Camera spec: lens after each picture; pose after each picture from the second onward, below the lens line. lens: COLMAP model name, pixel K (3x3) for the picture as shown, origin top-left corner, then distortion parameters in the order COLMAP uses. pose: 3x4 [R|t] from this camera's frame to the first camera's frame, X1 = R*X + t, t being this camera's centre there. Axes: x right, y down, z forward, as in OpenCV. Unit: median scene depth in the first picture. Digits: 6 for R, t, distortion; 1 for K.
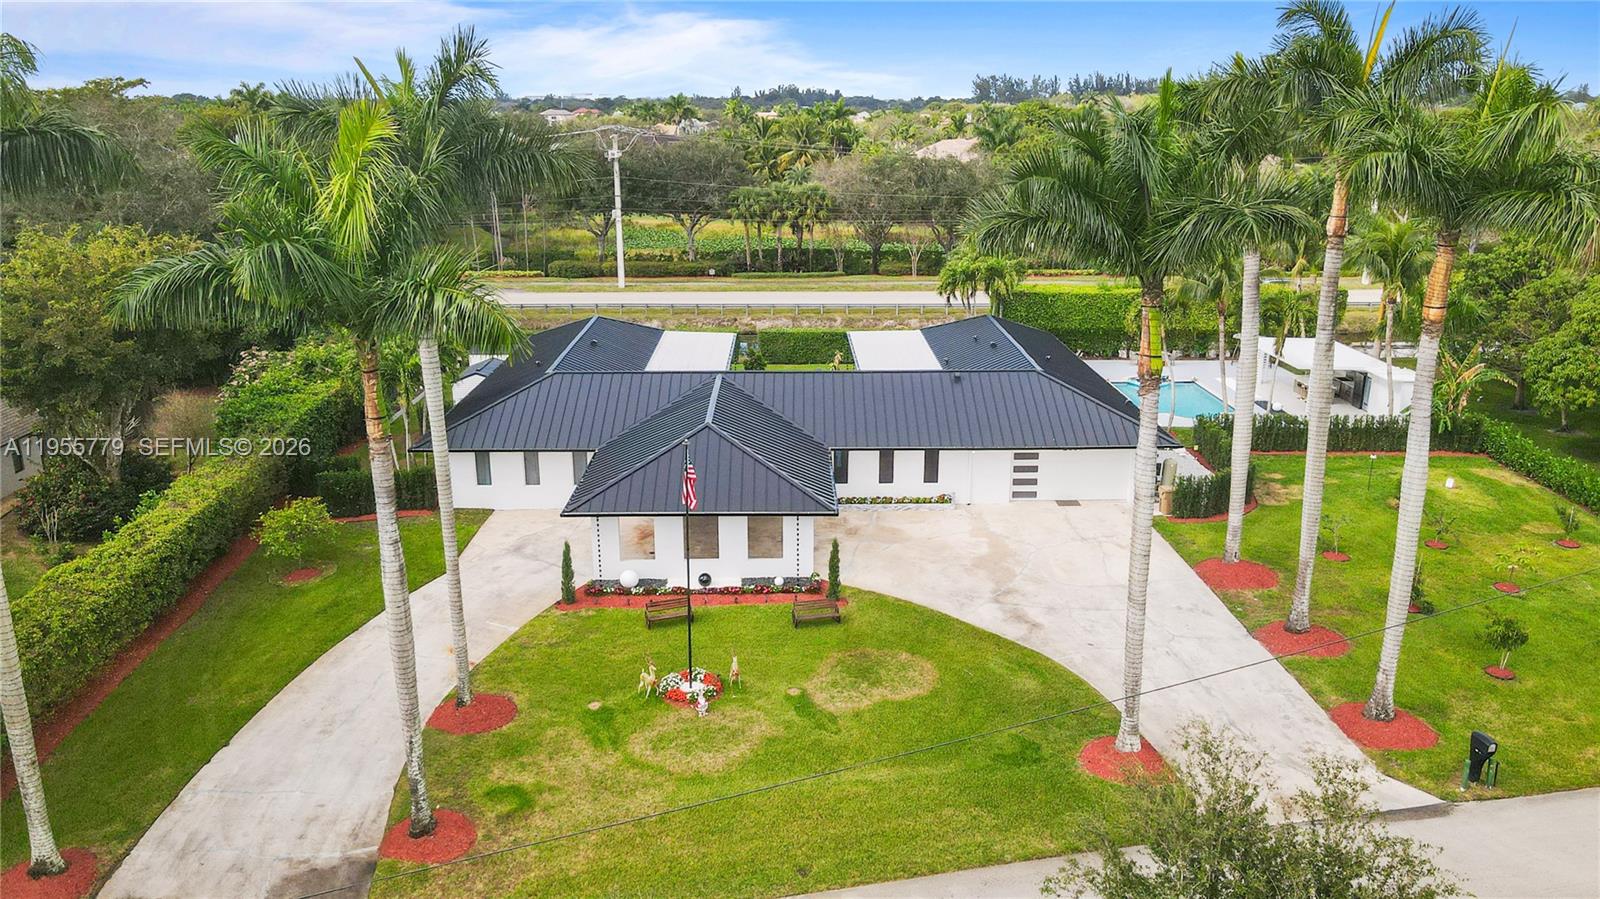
lens RADIAL K [[1237.4, 0, 800.0], [0, 1237.4, 449.5], [0, 0, 1]] dist [0.027973, 0.007916]
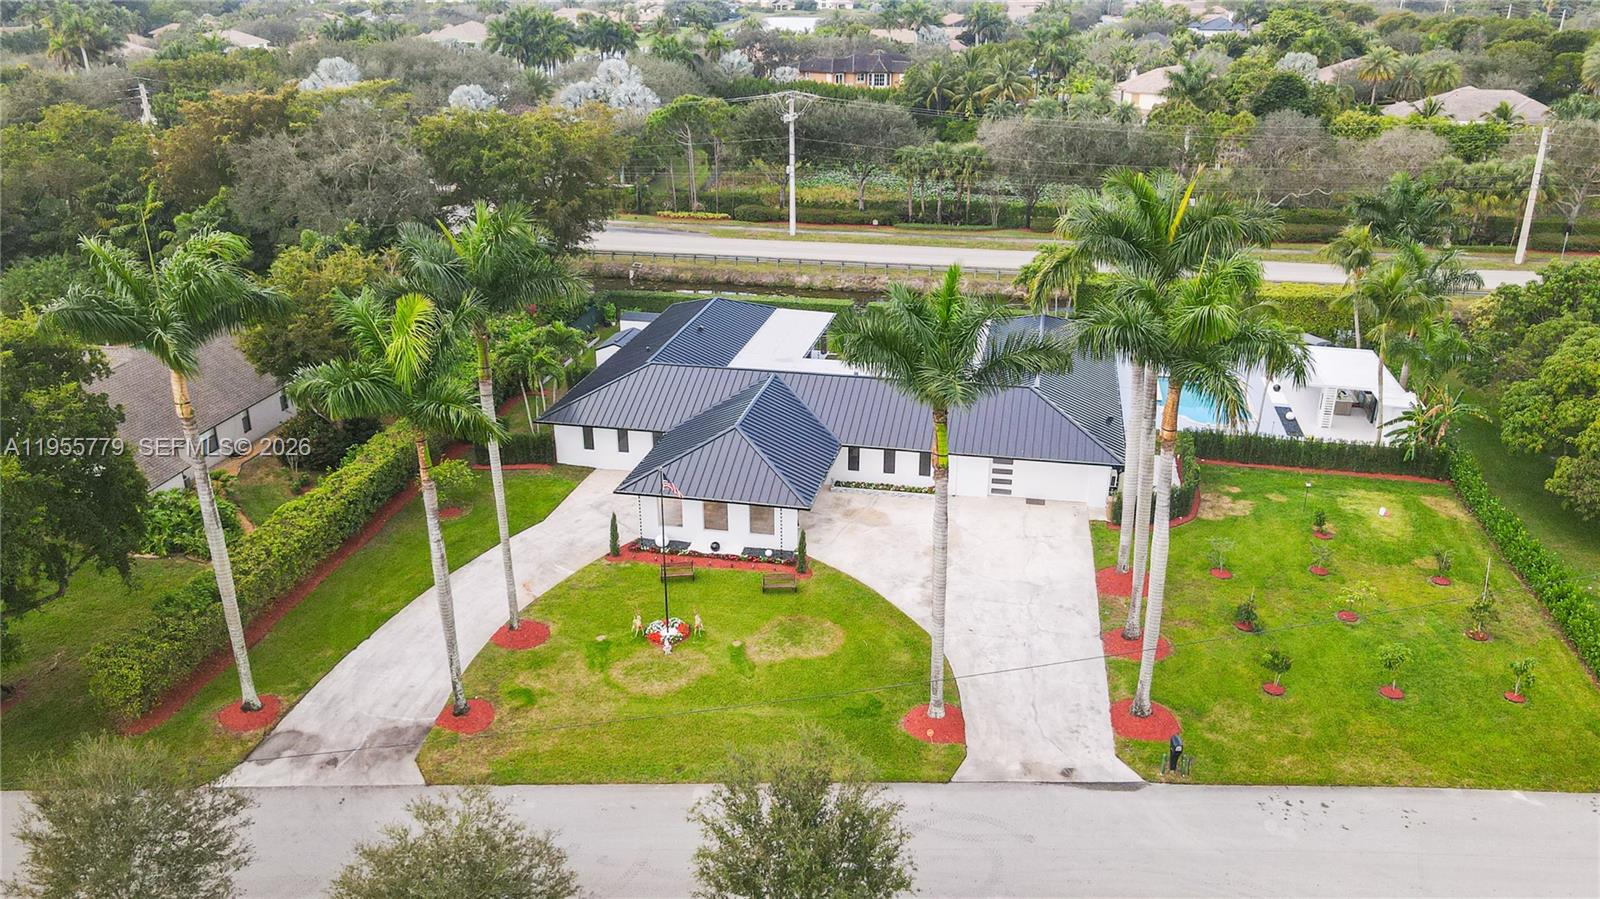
lens RADIAL K [[1237.4, 0, 800.0], [0, 1237.4, 449.5], [0, 0, 1]] dist [0.027973, 0.007916]
pose [[0.974081, 0.081766, -0.210904, 0.307563], [-0.059034, 0.991962, 0.111922, -0.166654], [0.218360, -0.096570, 0.971078, -0.302737]]
